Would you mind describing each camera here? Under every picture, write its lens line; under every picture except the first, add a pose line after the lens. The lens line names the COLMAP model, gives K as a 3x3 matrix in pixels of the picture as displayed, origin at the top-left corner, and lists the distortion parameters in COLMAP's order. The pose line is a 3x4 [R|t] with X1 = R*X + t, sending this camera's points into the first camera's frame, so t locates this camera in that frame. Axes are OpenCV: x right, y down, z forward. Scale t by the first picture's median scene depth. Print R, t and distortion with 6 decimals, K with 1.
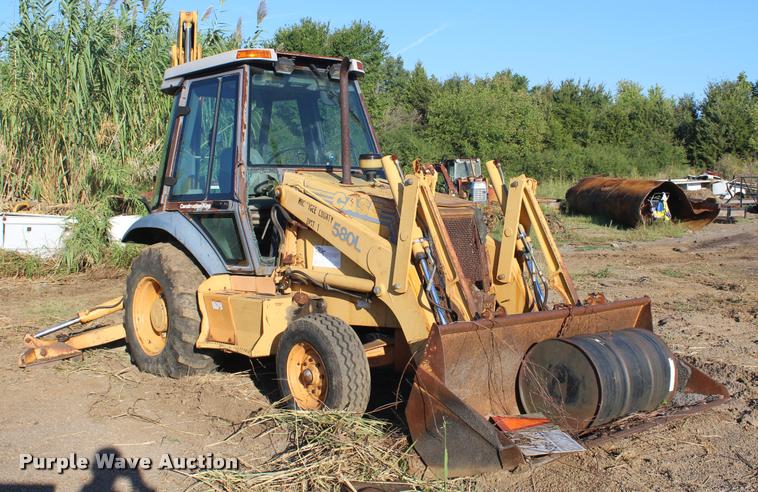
lens RADIAL K [[876.9, 0, 378.9], [0, 876.9, 205.4], [0, 0, 1]] dist [-0.180703, -0.002662]
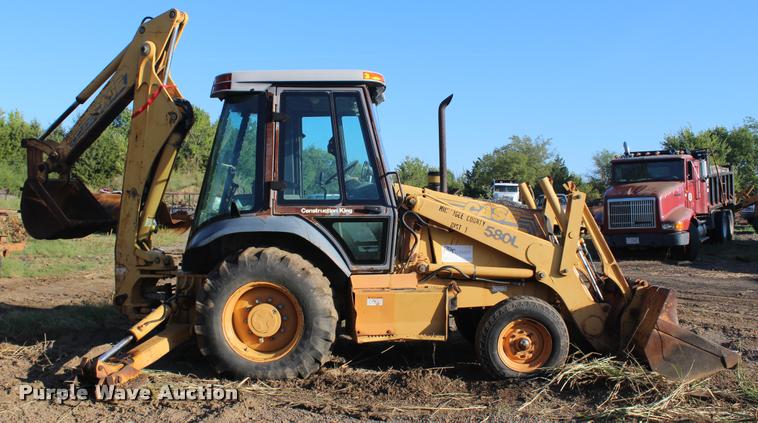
lens RADIAL K [[754.0, 0, 379.0], [0, 754.0, 211.5], [0, 0, 1]] dist [-0.192909, 0.198761]
pose [[0.656435, 0.017270, 0.754185, -0.928813], [-0.009616, 0.999848, -0.014525, 0.015109], [-0.754321, 0.002283, 0.656501, 0.383807]]
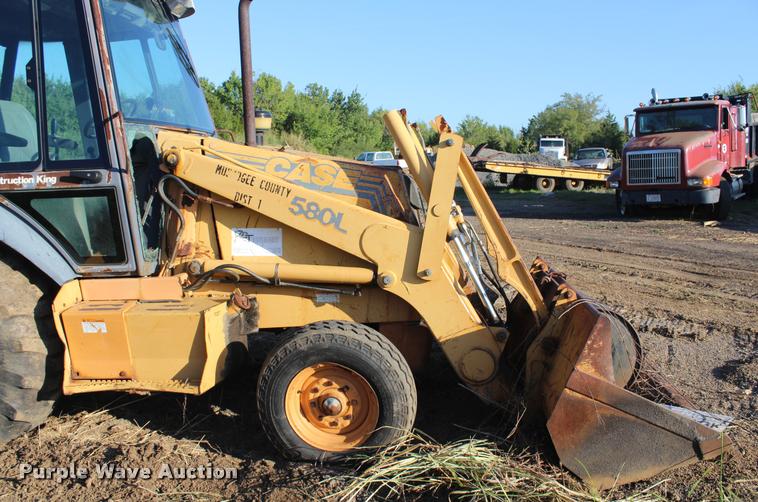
lens RADIAL K [[657.9, 0, 386.5], [0, 657.9, 264.2], [0, 0, 1]] dist [-0.181298, 0.174967]
pose [[0.734006, -0.096416, 0.672264, -0.358407], [0.009126, 0.991182, 0.132190, 0.003261], [-0.679082, -0.090893, 0.728414, 0.504753]]
